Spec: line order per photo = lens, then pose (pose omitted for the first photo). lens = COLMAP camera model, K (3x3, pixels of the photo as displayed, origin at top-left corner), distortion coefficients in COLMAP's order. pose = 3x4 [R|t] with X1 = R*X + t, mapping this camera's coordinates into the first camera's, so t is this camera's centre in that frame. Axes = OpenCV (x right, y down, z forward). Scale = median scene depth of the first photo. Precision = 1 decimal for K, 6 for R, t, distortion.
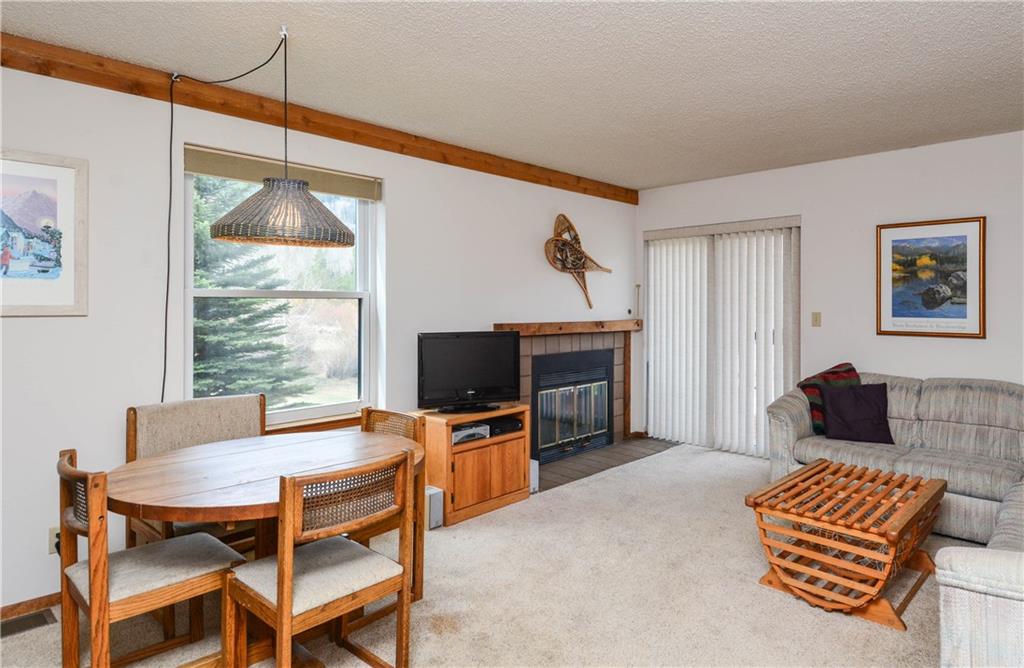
lens RADIAL K [[580.2, 0, 555.0], [0, 580.2, 302.2], [0, 0, 1]] dist [0.001272, -0.002443]
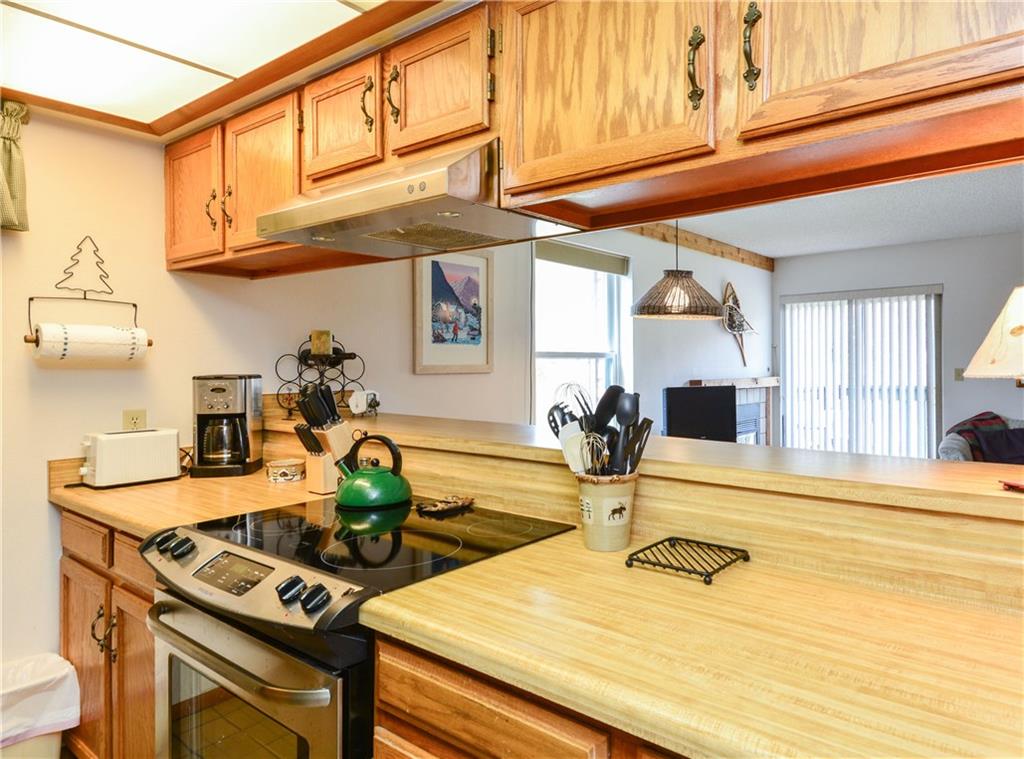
lens RADIAL K [[652.0, 0, 588.5], [0, 652.0, 364.7], [0, 0, 1]] dist [0.069997, -0.052463]
pose [[0.994738, -0.003943, 0.102374, -0.405945], [0.003343, 0.999976, 0.006040, -0.001723], [-0.102395, -0.005666, 0.994728, -0.246271]]
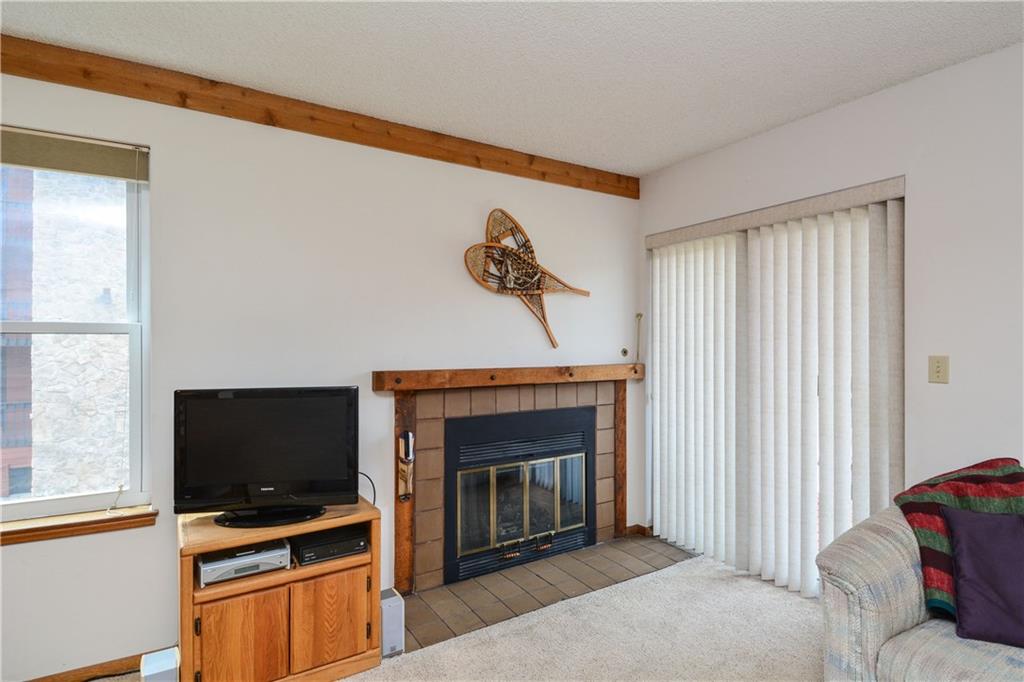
lens RADIAL K [[537.8, 0, 512.0], [0, 537.8, 341.0], [0, 0, 1]] dist [0.039988, -0.036169]
pose [[0.969434, -0.002400, -0.245340, 0.182071], [0.002730, 0.999996, 0.001007, 0.001900], [0.245336, -0.001646, 0.969437, 0.395379]]
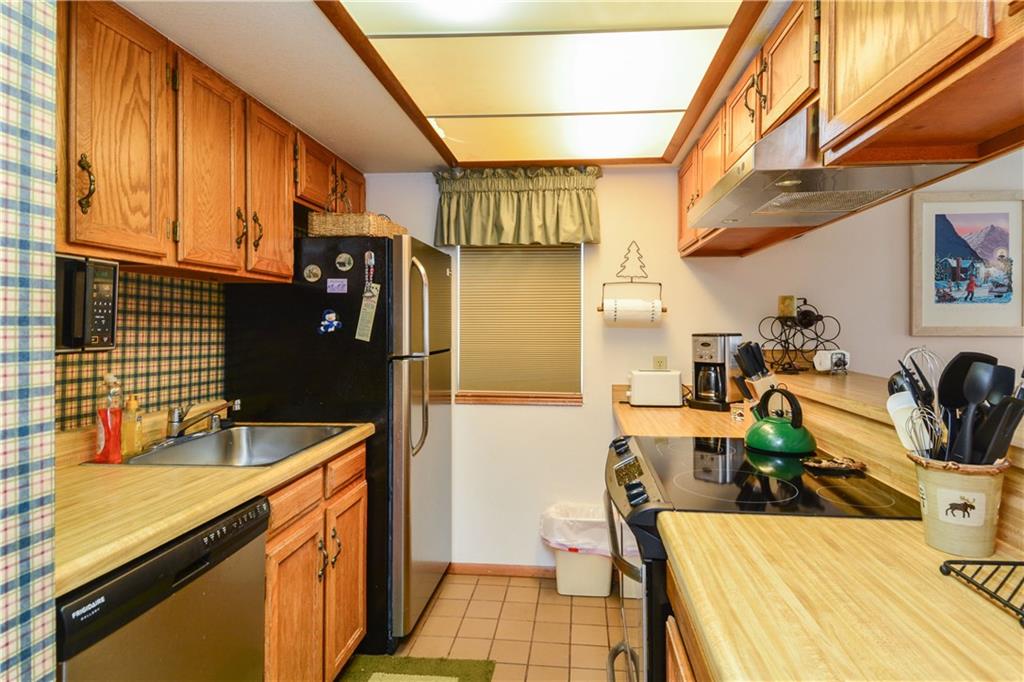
lens RADIAL K [[569.9, 0, 527.5], [0, 569.9, 327.5], [0, 0, 1]] dist [0.048482, -0.039279]
pose [[0.604074, 0.003319, -0.796921, -0.284051], [0.002638, 0.999978, 0.006164, -0.001362], [0.796924, -0.005826, 0.604052, -0.206110]]
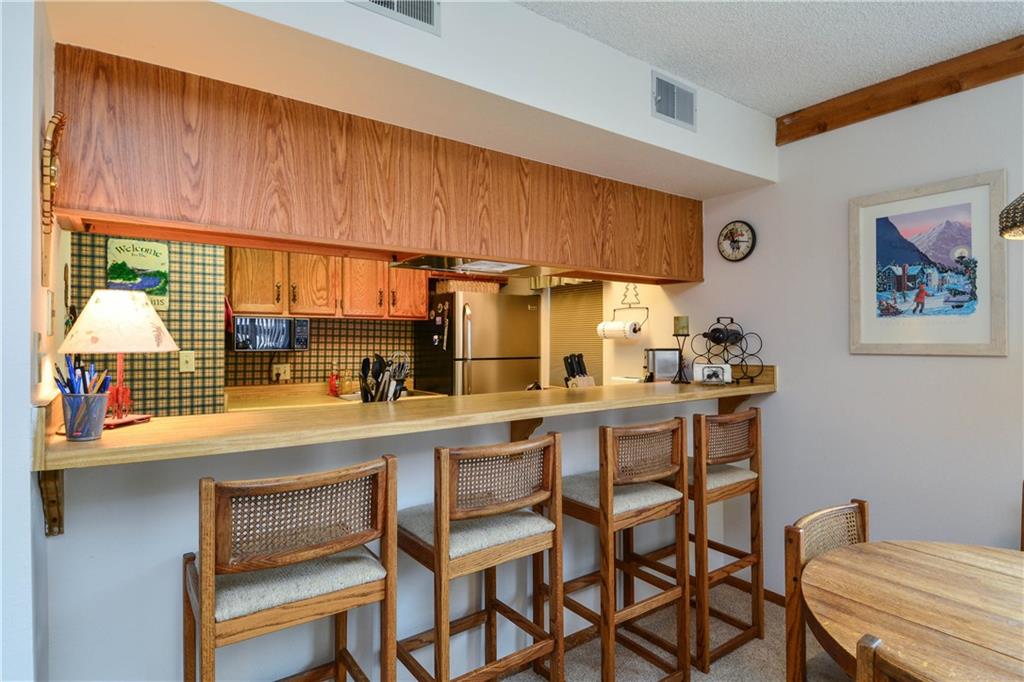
lens RADIAL K [[537.8, 0, 512.0], [0, 537.8, 341.0], [0, 0, 1]] dist [0.039988, -0.036169]
pose [[-0.199895, -0.001109, -0.979817, 0.051348], [0.003571, 0.999992, -0.001861, 0.000065], [0.979811, -0.003871, -0.199889, 0.252338]]
